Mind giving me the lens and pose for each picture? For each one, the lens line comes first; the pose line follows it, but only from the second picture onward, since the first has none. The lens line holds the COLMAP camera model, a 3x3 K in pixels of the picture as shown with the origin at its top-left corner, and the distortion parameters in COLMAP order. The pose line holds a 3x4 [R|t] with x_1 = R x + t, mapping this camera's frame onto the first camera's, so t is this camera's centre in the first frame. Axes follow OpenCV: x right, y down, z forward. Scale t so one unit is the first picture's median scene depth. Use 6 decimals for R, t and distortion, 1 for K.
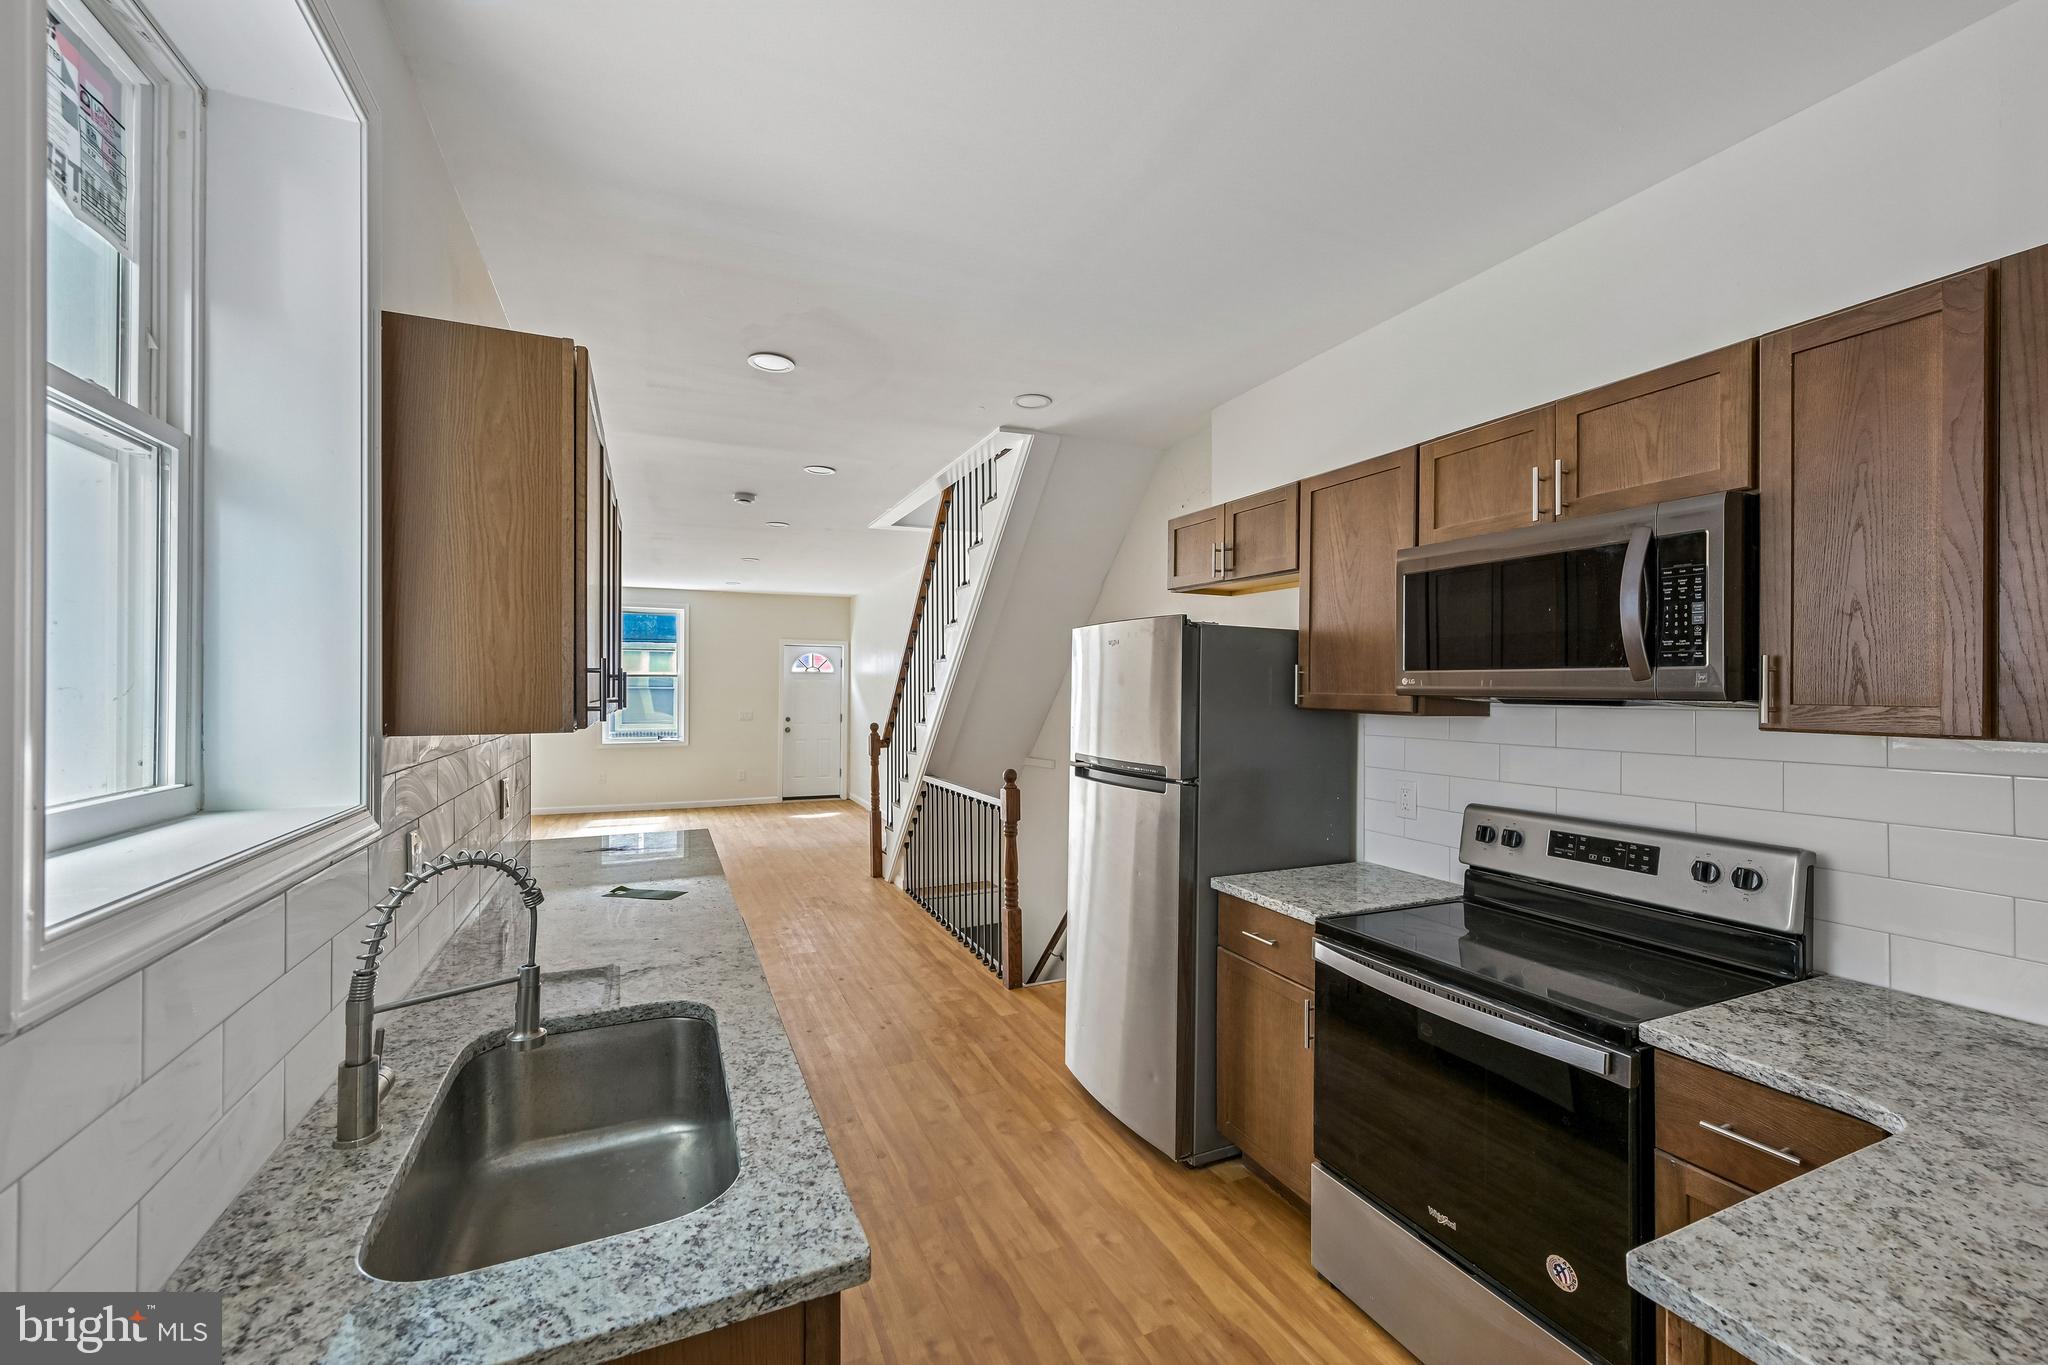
lens RADIAL K [[809.3, 0, 1021.0], [0, 809.3, 681.9], [0, 0, 1]] dist [0.000375, 0.000393]
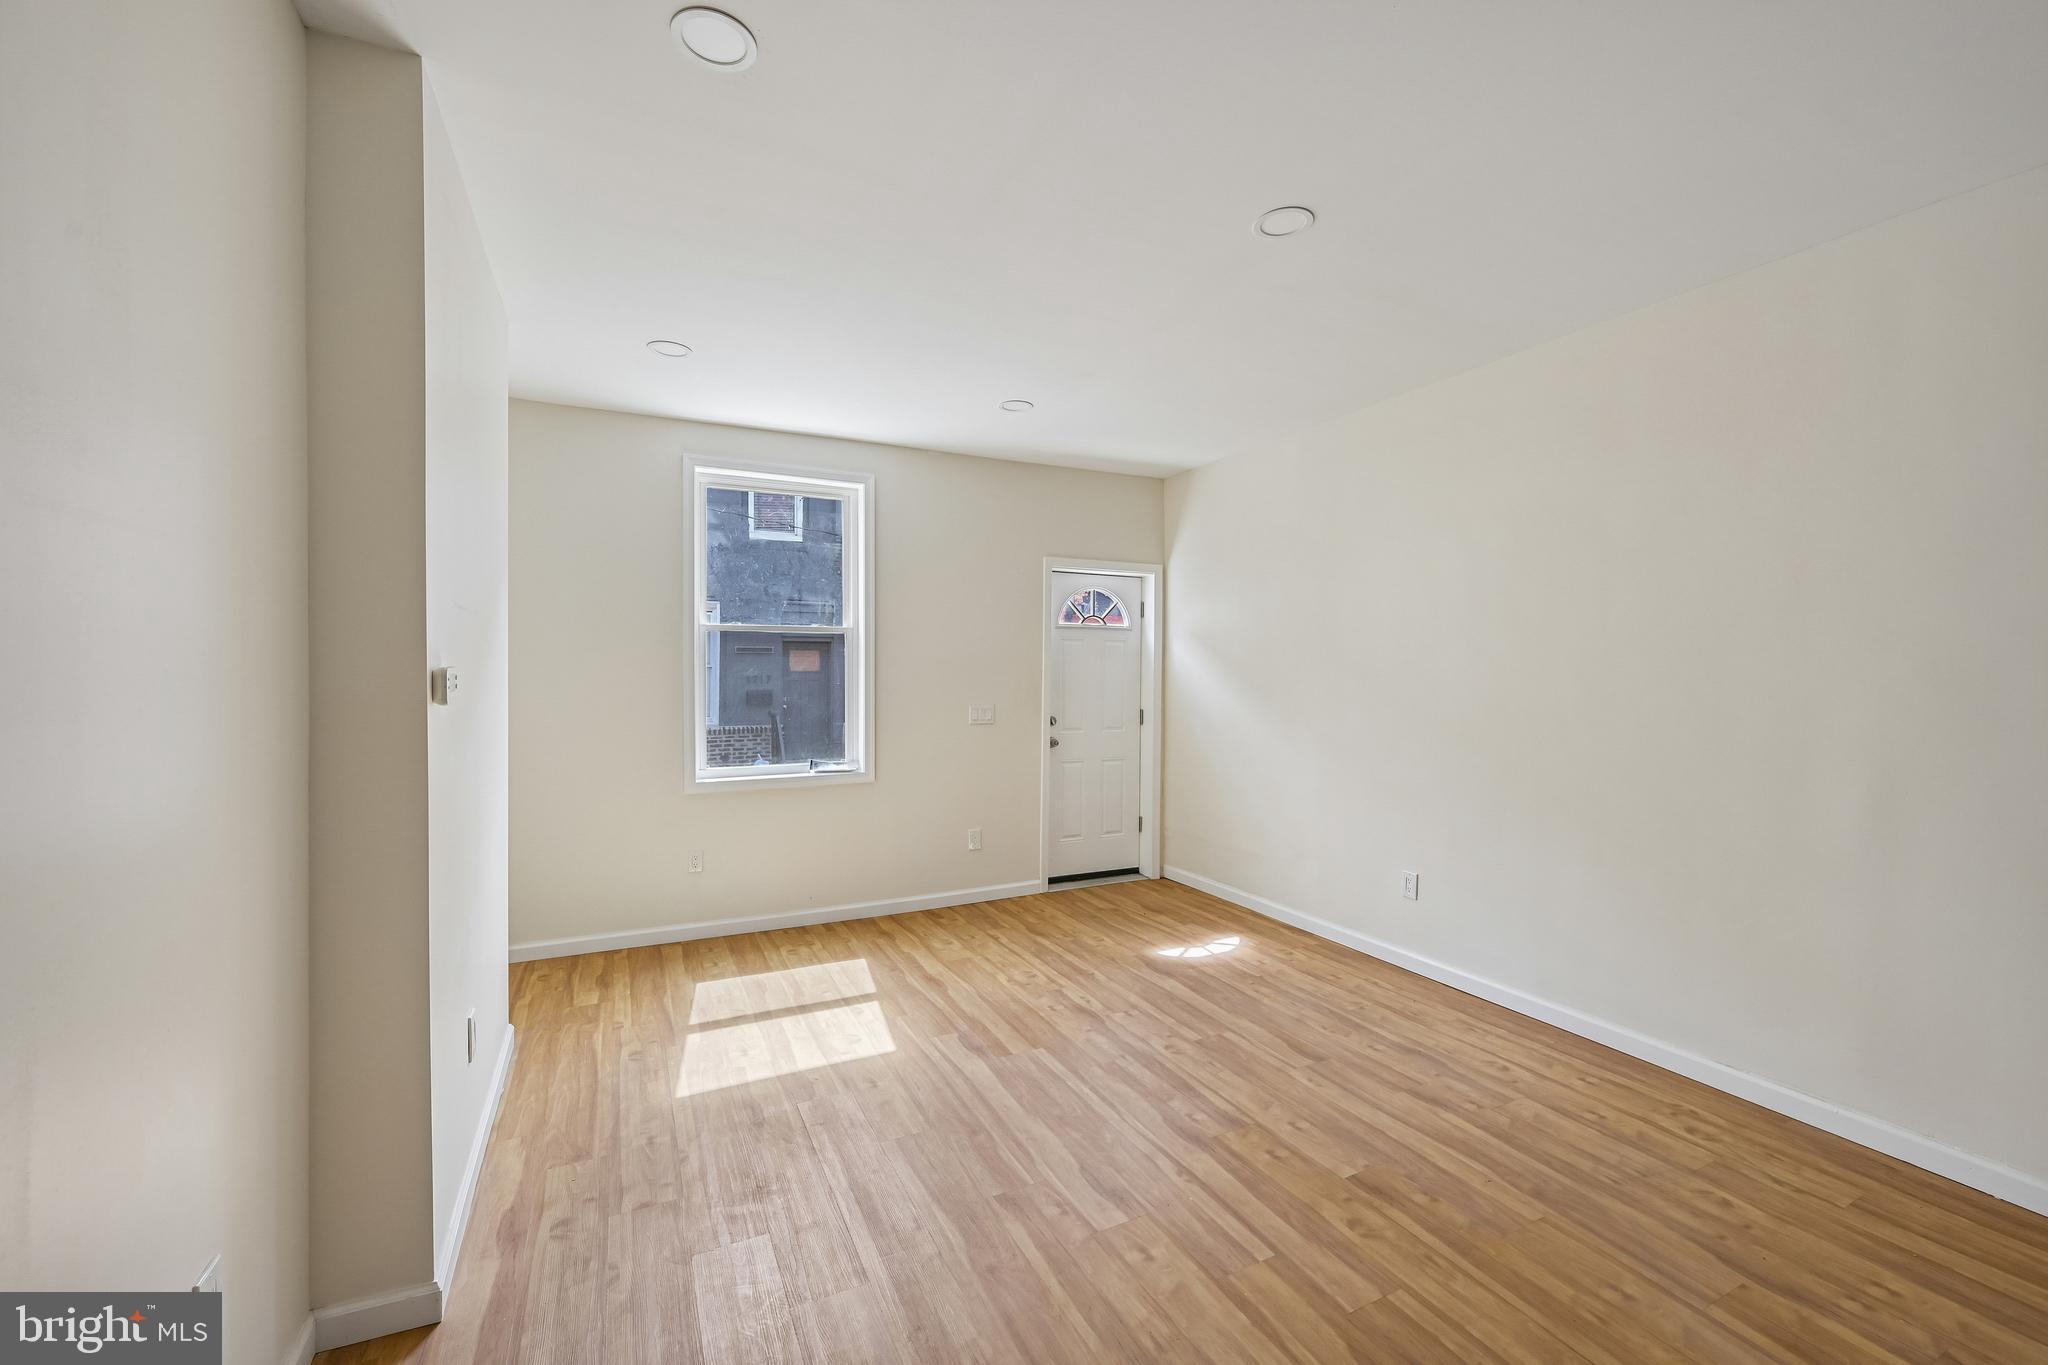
lens RADIAL K [[809.3, 0, 1021.0], [0, 809.3, 681.9], [0, 0, 1]] dist [0.000375, 0.000393]
pose [[0.999702, -0.002469, 0.024272, -0.529004], [0.001941, 0.999761, 0.021758, 0.019006], [-0.024320, -0.021704, 0.999469, 0.838165]]
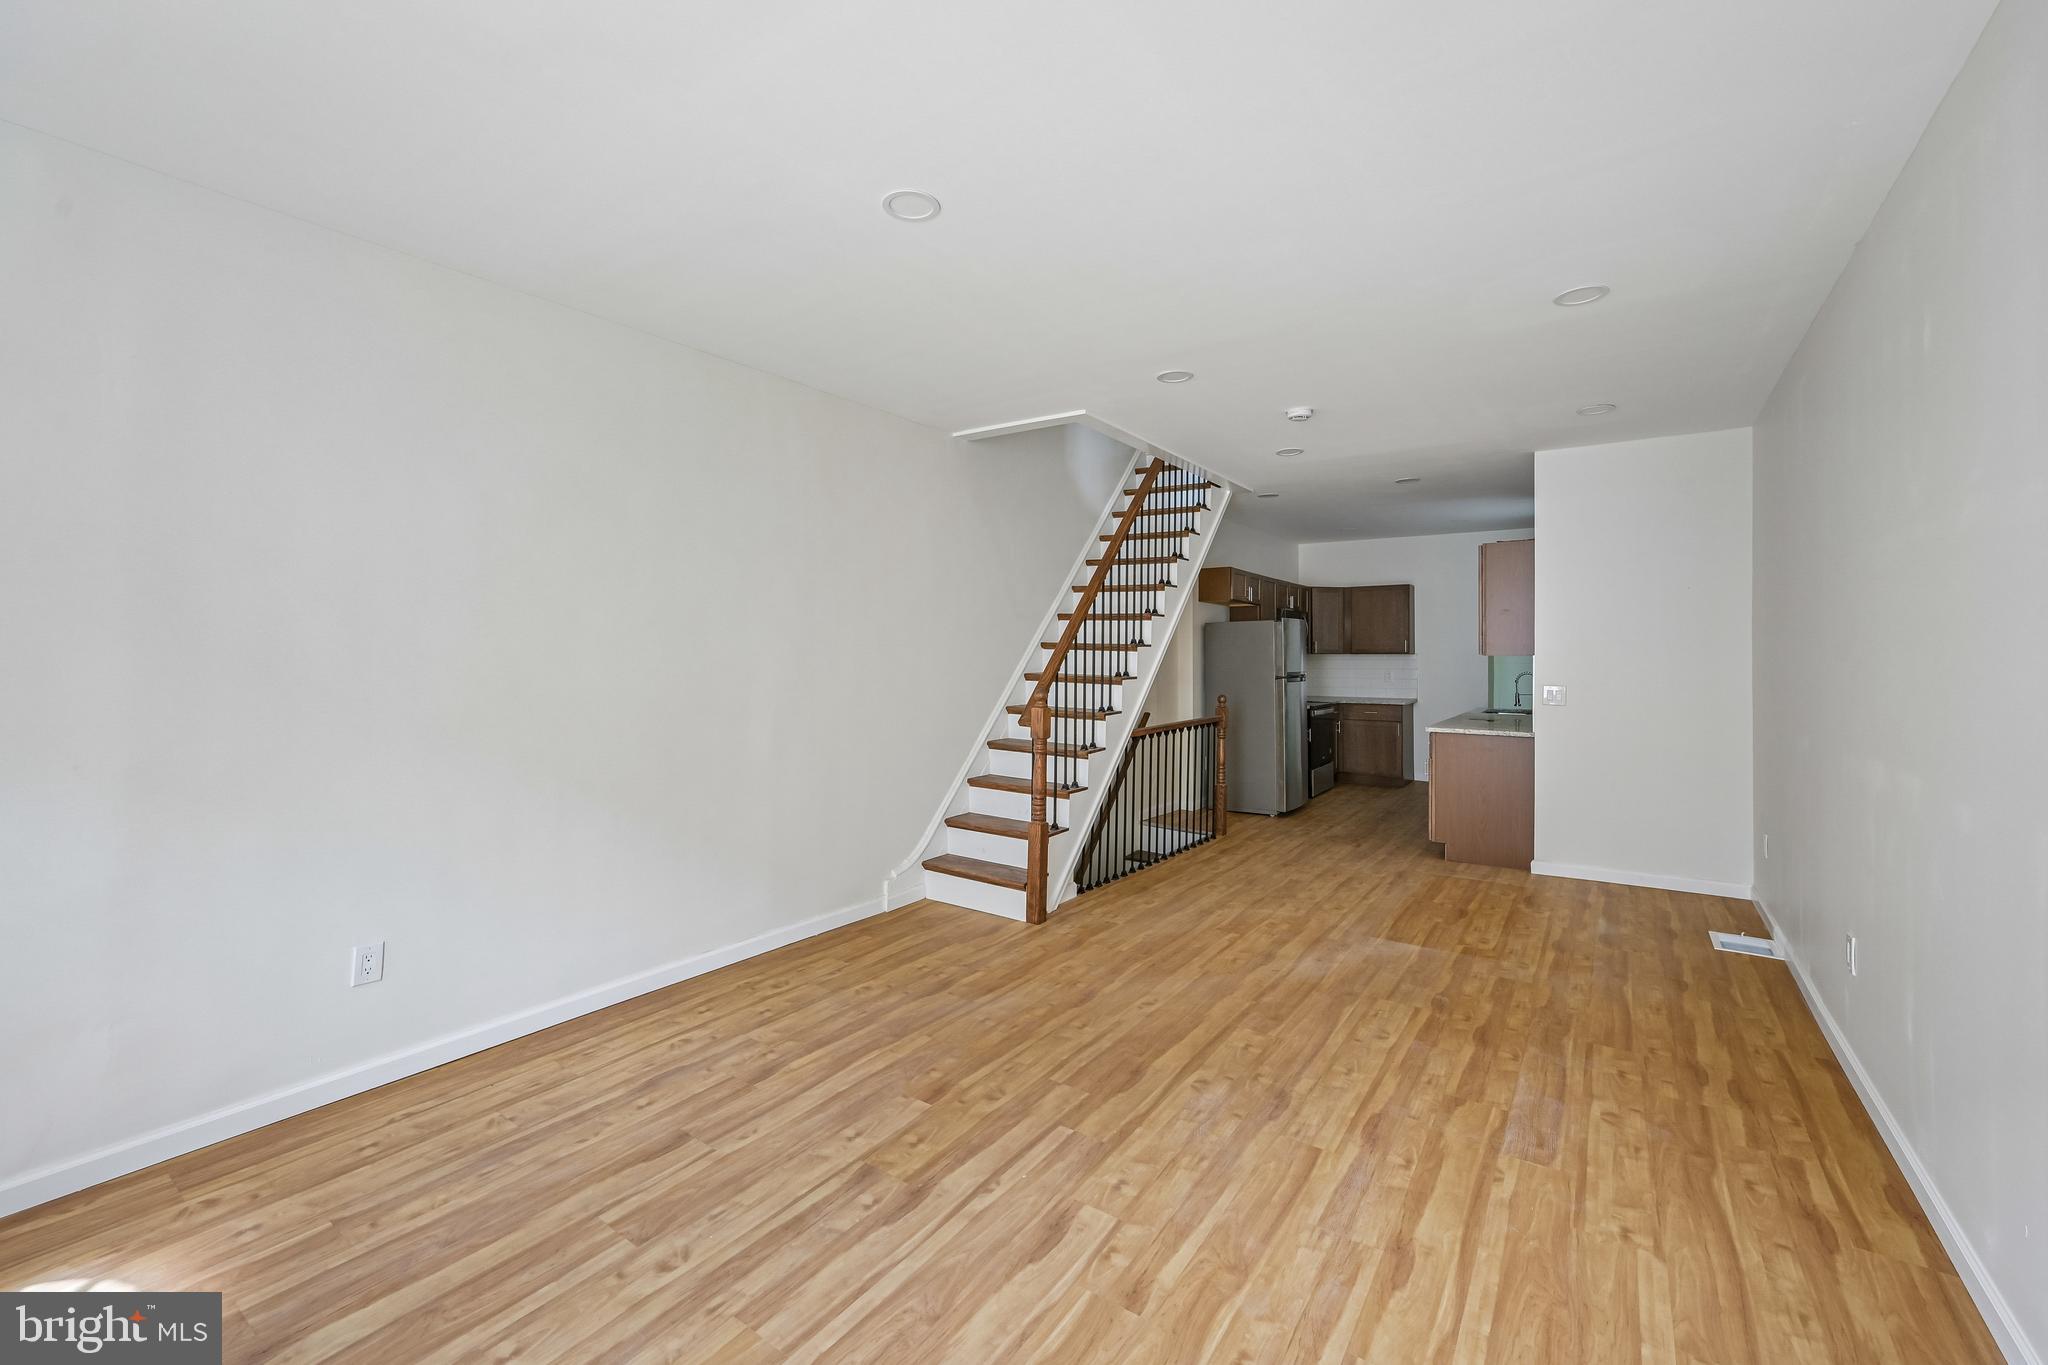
lens RADIAL K [[842.6, 0, 1018.3], [0, 842.6, 654.6], [0, 0, 1]] dist [0.000694, 0.000263]
pose [[-0.499699, -0.006059, 0.866178, -0.750566], [-0.012506, 0.999922, -0.000220, 0.023259], [-0.866109, -0.010943, -0.499736, 1.342201]]
